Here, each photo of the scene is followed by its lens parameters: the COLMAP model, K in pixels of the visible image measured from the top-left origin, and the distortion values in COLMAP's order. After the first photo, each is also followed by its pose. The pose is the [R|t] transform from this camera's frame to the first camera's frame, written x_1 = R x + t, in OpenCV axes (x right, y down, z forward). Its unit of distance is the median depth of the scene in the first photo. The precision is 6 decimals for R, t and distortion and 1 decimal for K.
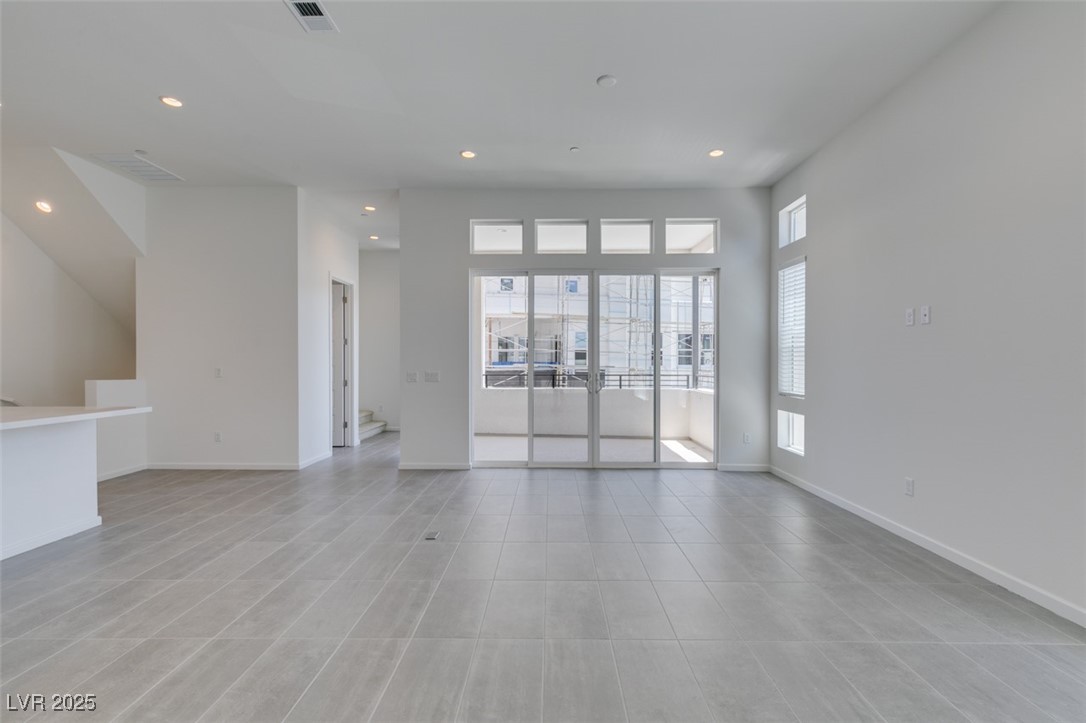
lens RADIAL K [[487.2, 0, 545.1], [0, 487.2, 364.0], [0, 0, 1]] dist [0.005877, -0.000468]
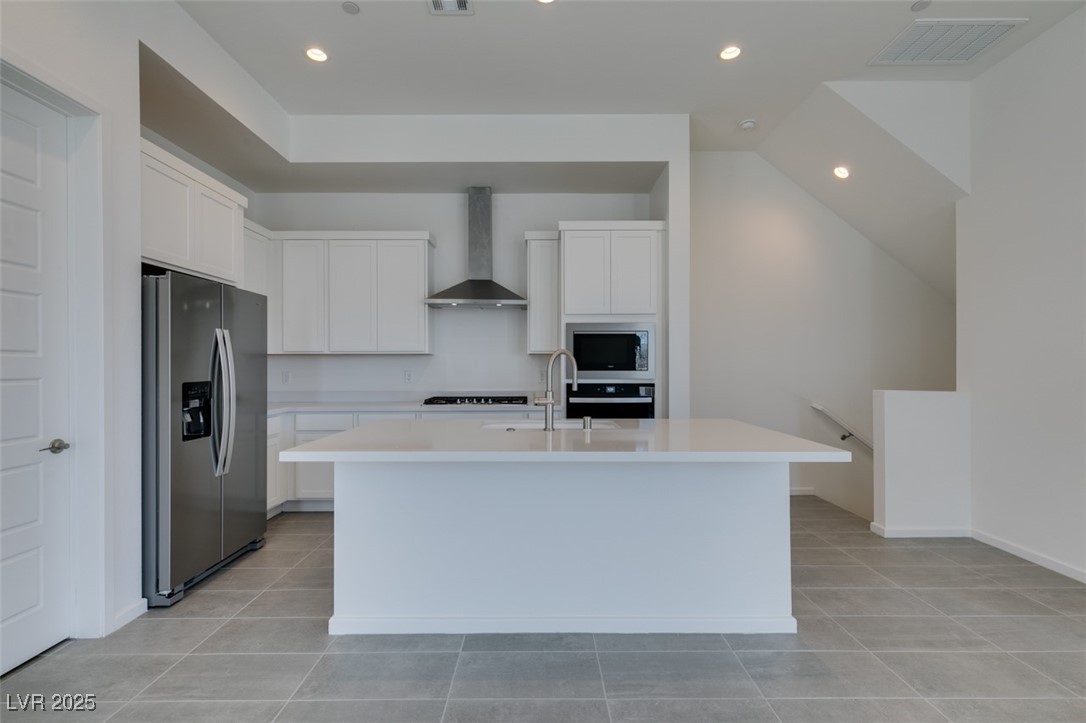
lens RADIAL K [[485.4, 0, 541.6], [0, 485.4, 367.3], [0, 0, 1]] dist [0.006743, -0.000930]
pose [[0.014737, 0.000396, -0.999891, -0.207163], [-0.001365, 0.999999, 0.000376, 0.000371], [0.999890, 0.001359, 0.014738, 0.449651]]
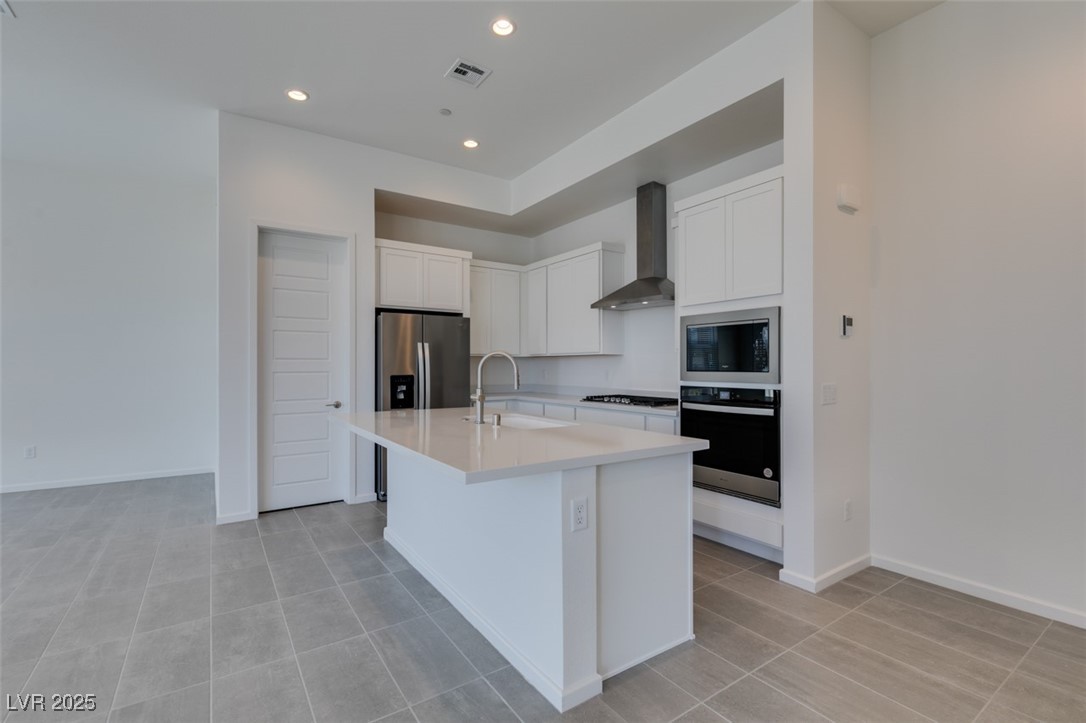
lens RADIAL K [[485.4, 0, 541.6], [0, 485.4, 367.3], [0, 0, 1]] dist [0.006743, -0.000930]
pose [[-0.820837, 0.001416, -0.571161, -0.417015], [-0.000938, 0.999992, 0.003827, -0.001610], [0.571162, 0.003678, -0.820829, 0.907772]]
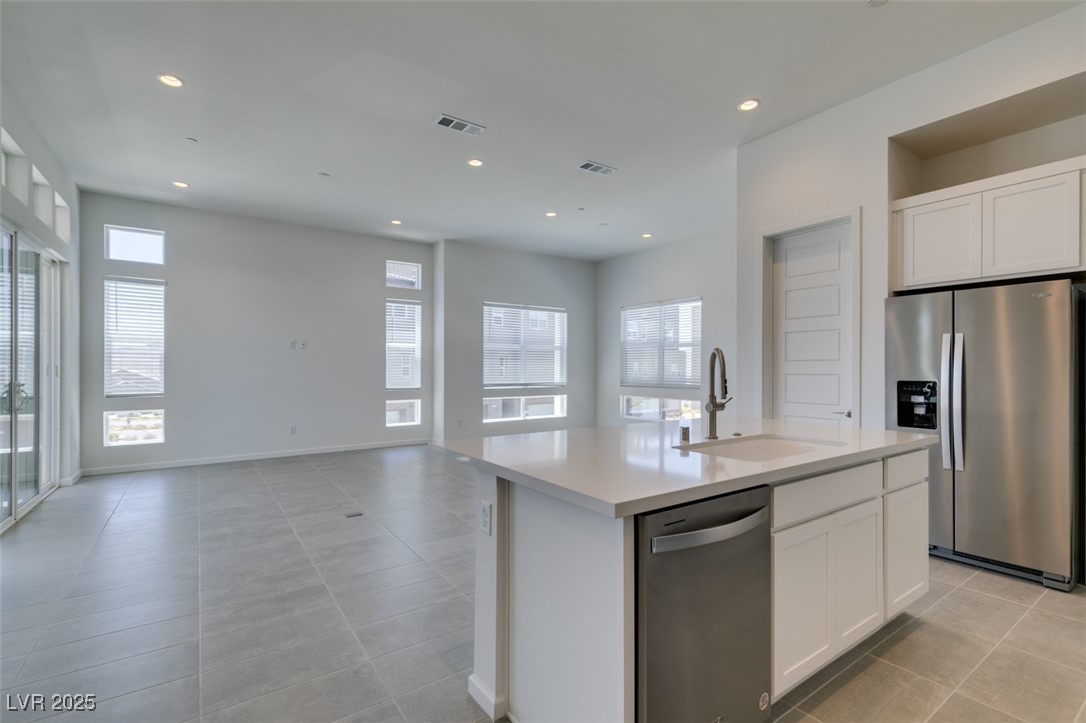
lens RADIAL K [[490.5, 0, 540.0], [0, 490.5, 364.1], [0, 0, 1]] dist [0.007065, -0.000722]
pose [[-0.579386, 0.004150, 0.815043, -0.898178], [0.000415, 0.999988, -0.004797, -0.002677], [-0.815053, -0.002441, -0.579381, 0.813730]]
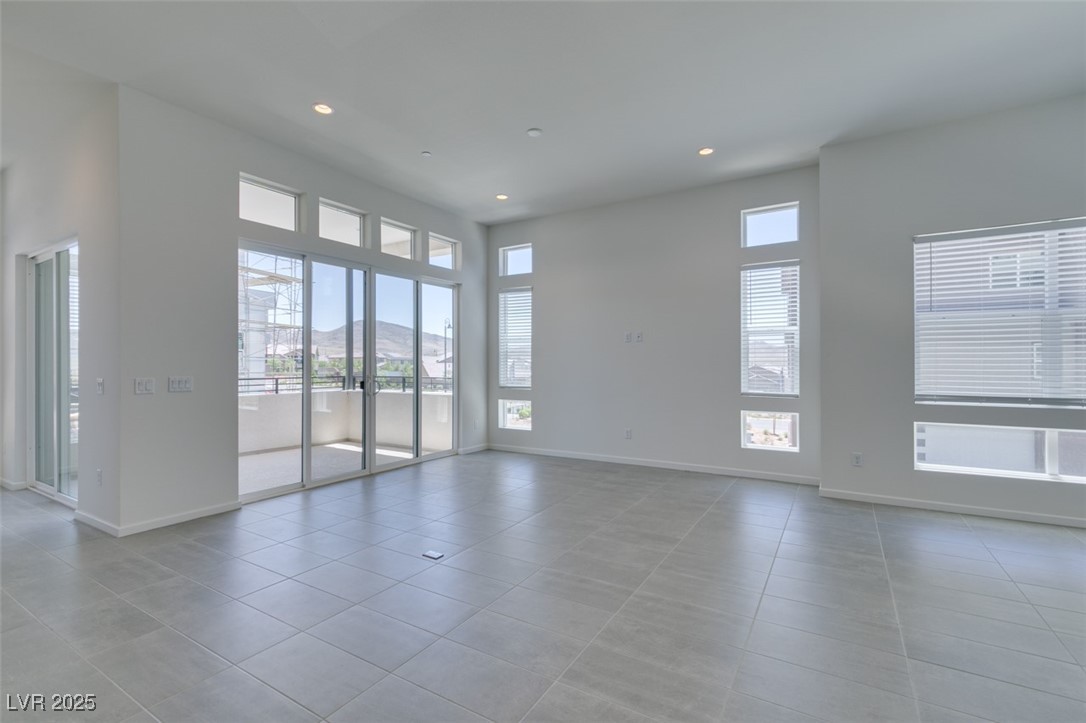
lens RADIAL K [[487.9, 0, 541.6], [0, 487.9, 360.5], [0, 0, 1]] dist [0.008563, -0.000309]
pose [[0.512100, 0.003775, 0.858918, -0.559838], [0.004883, 0.999961, -0.007306, -0.000327], [-0.858912, 0.007936, 0.512062, 0.222988]]
